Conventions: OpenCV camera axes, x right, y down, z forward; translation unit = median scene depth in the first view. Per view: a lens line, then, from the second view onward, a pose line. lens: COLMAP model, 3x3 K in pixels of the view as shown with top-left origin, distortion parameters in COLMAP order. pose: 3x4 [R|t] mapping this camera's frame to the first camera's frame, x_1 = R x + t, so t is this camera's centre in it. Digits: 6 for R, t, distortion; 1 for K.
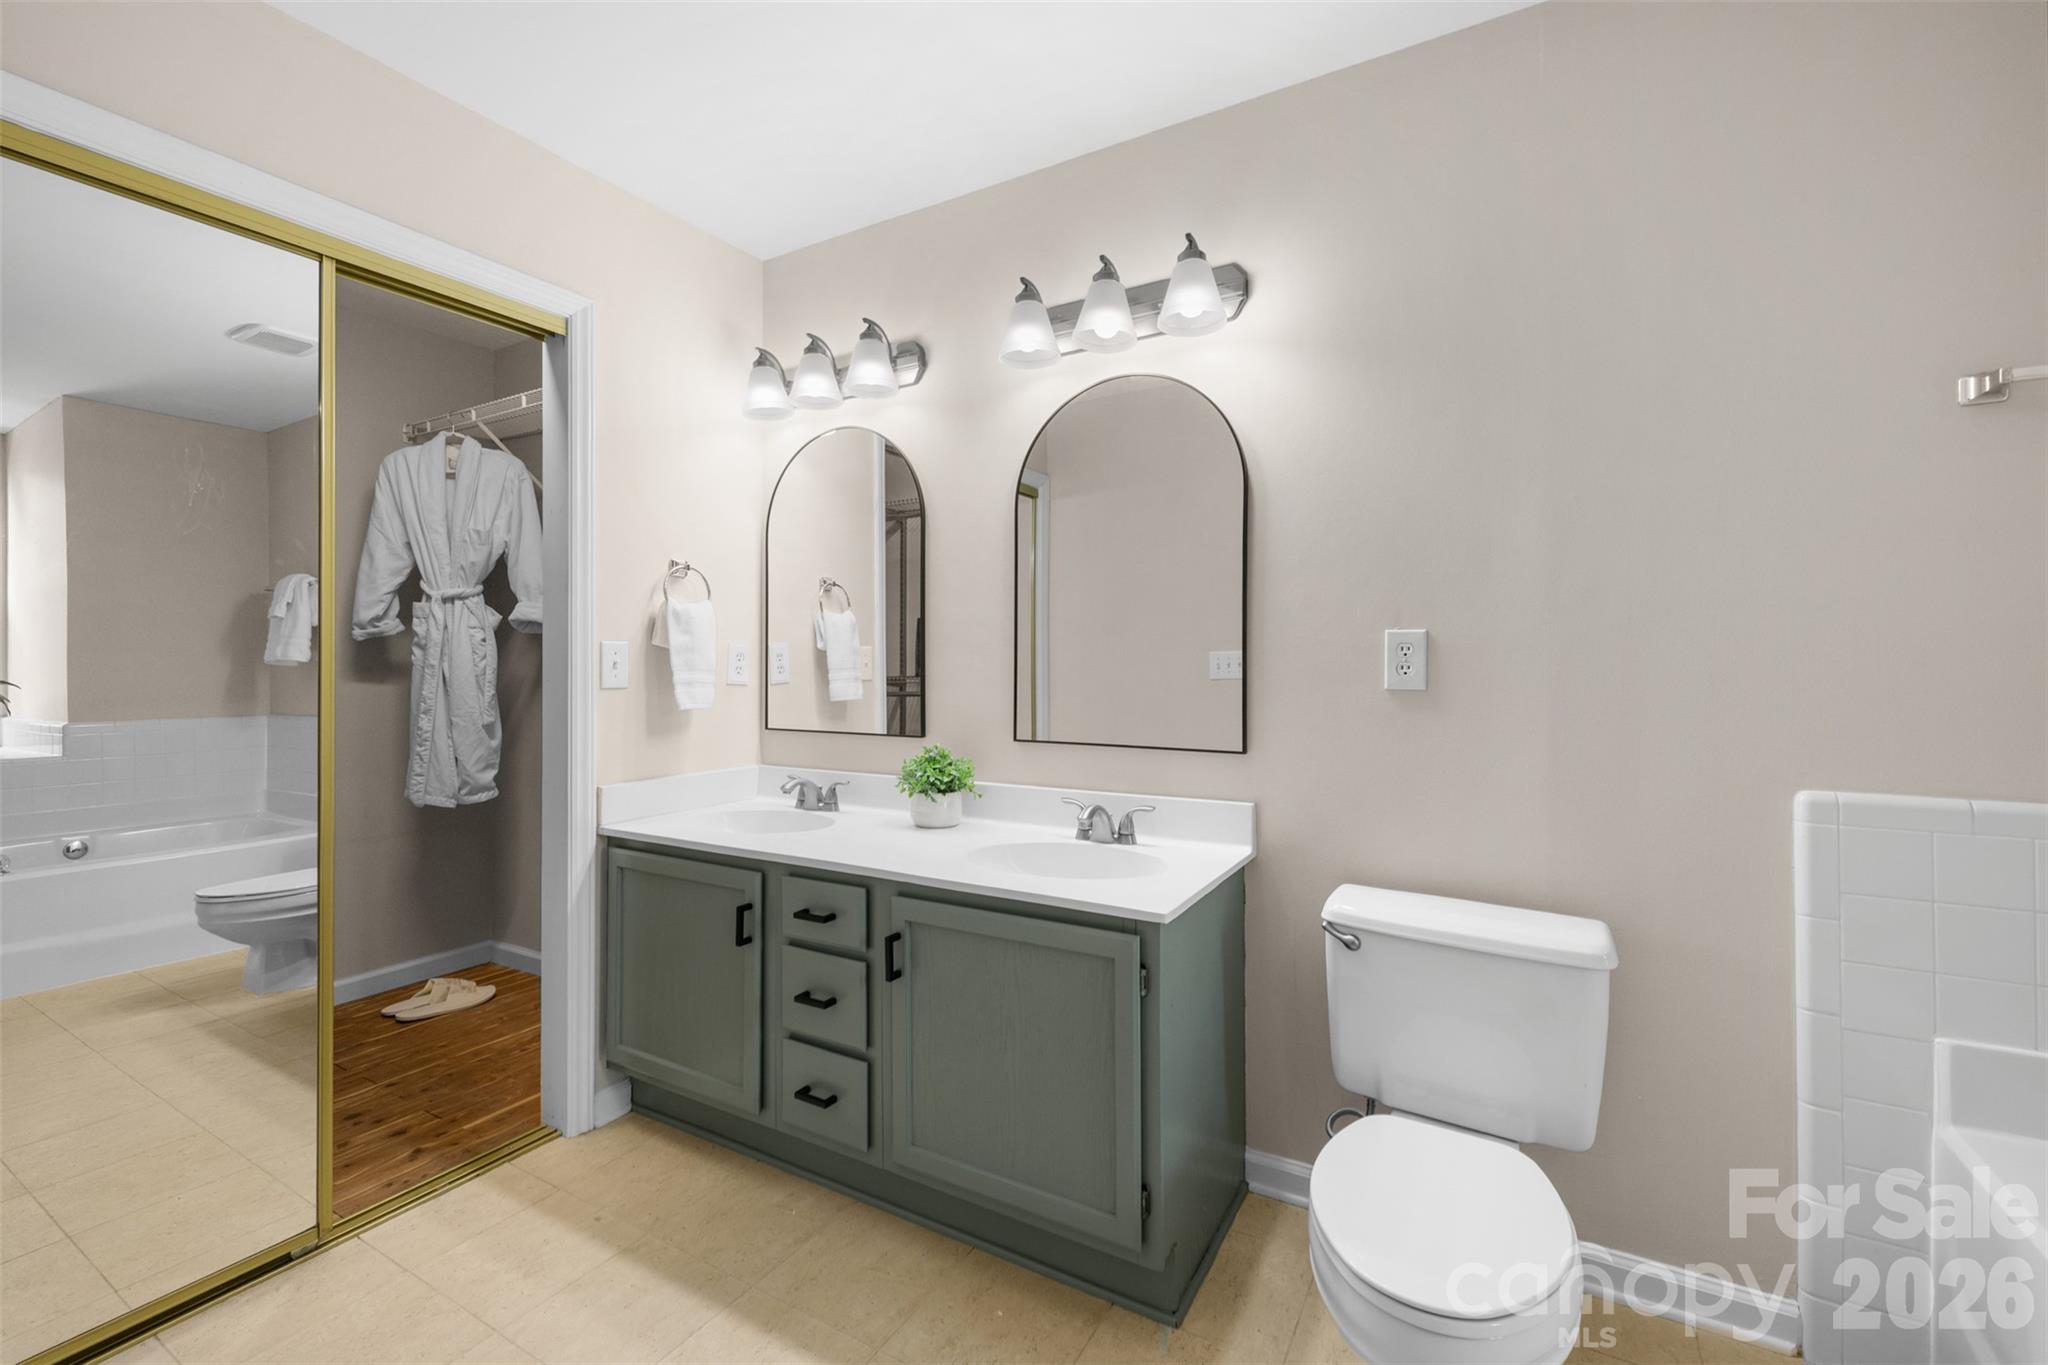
lens RADIAL K [[879.4, 0, 1026.2], [0, 879.4, 665.8], [0, 0, 1]] dist [-0.000208, 0.000275]
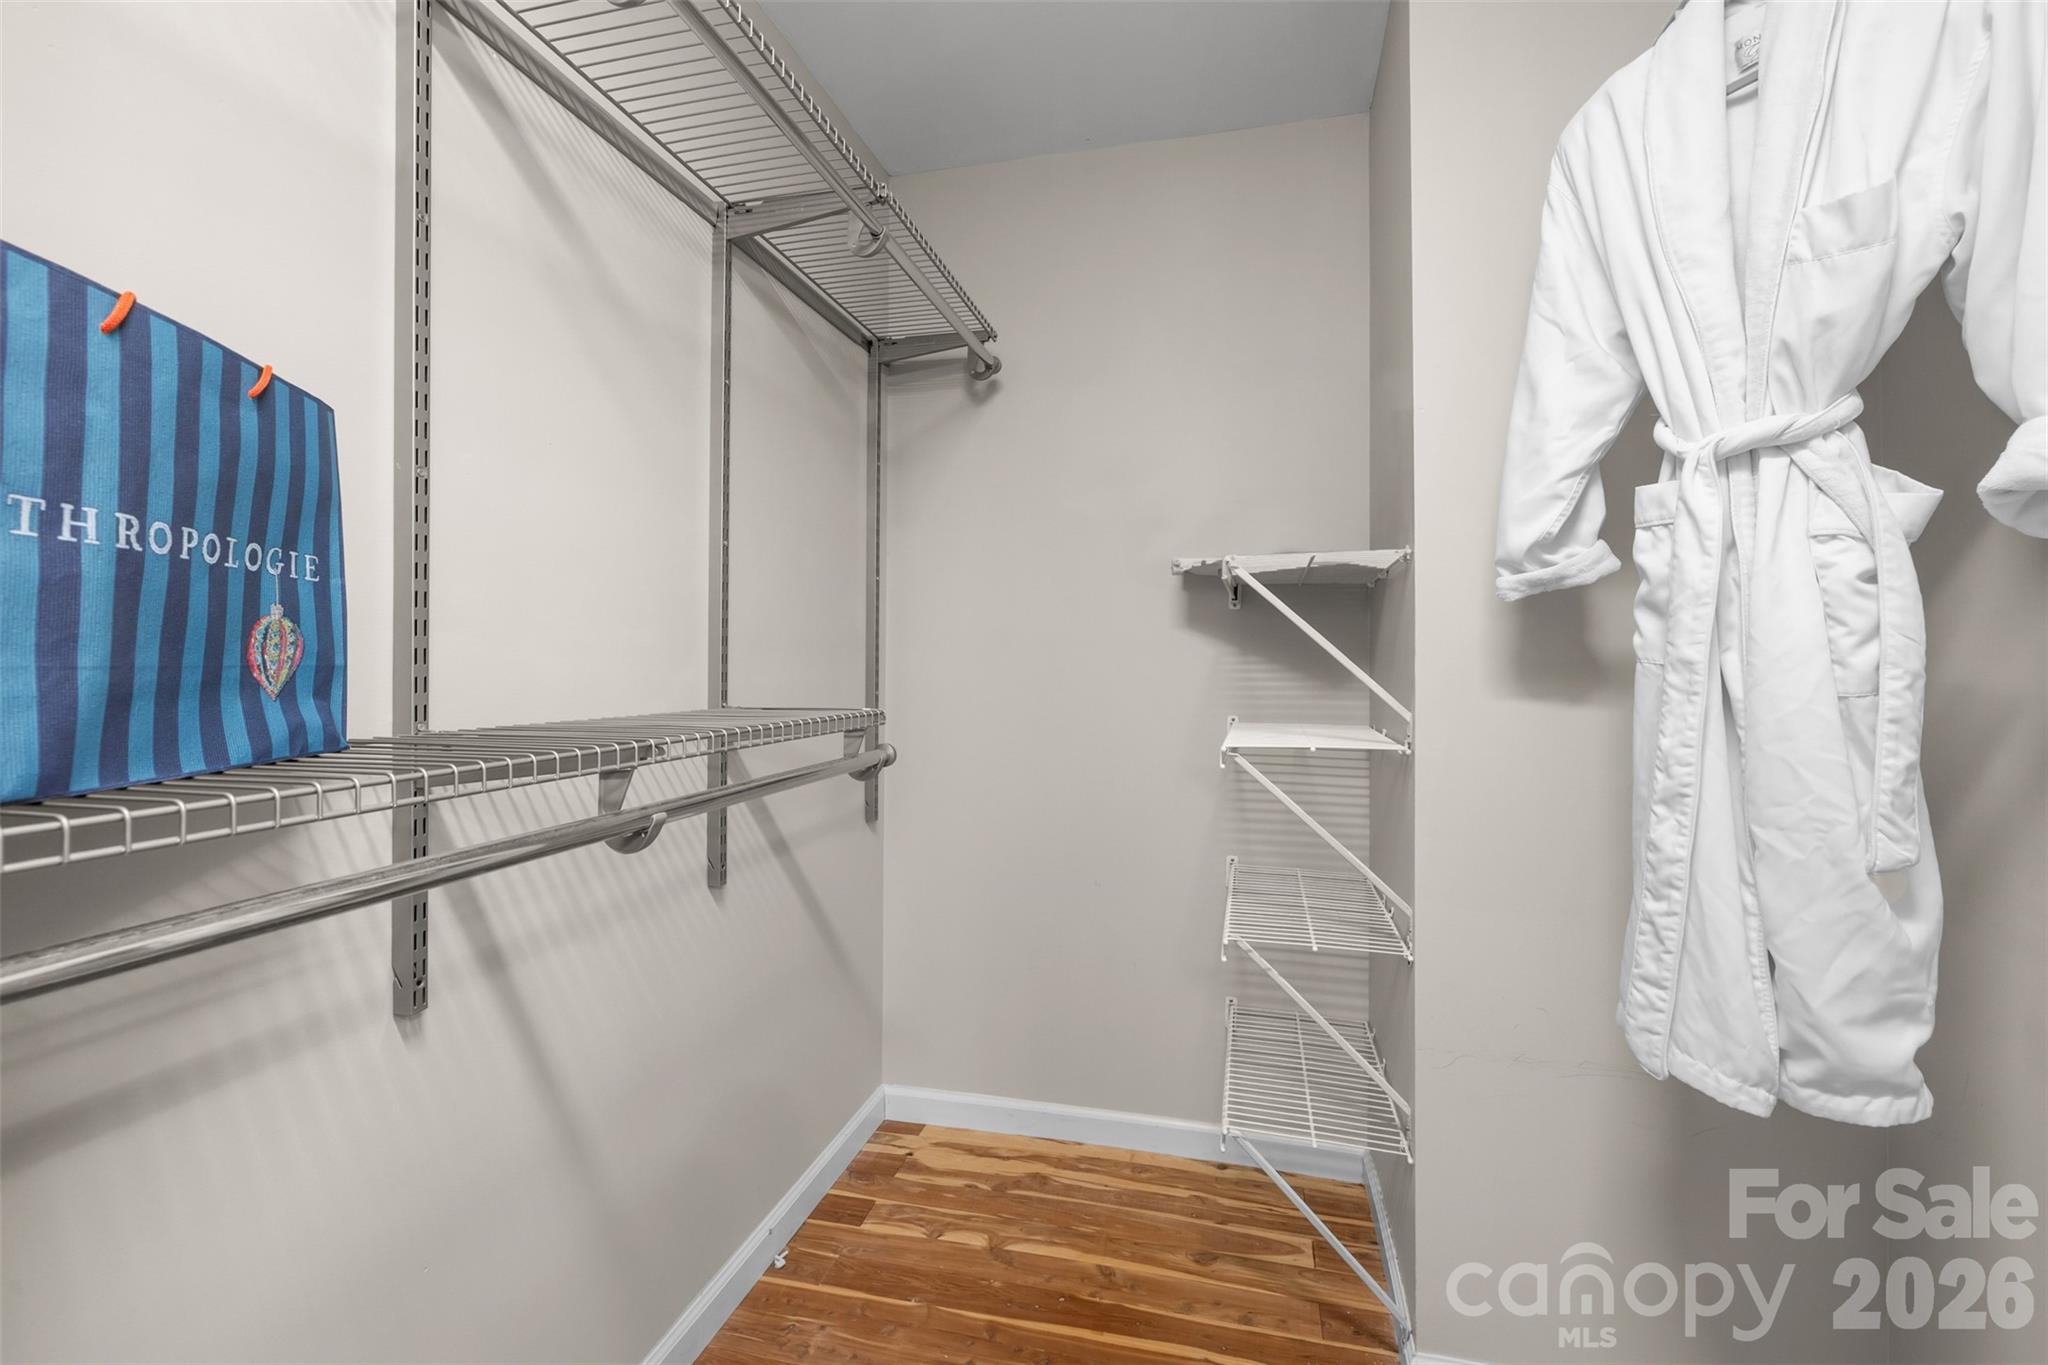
lens RADIAL K [[879.4, 0, 1028.8], [0, 879.4, 642.8], [0, 0, 1]] dist [-0.000208, 0.000275]
pose [[0.285323, -0.016135, -0.958296, -0.420425], [-0.001965, 0.999846, -0.017419, -0.001434], [0.958429, 0.006853, 0.285248, 0.654525]]
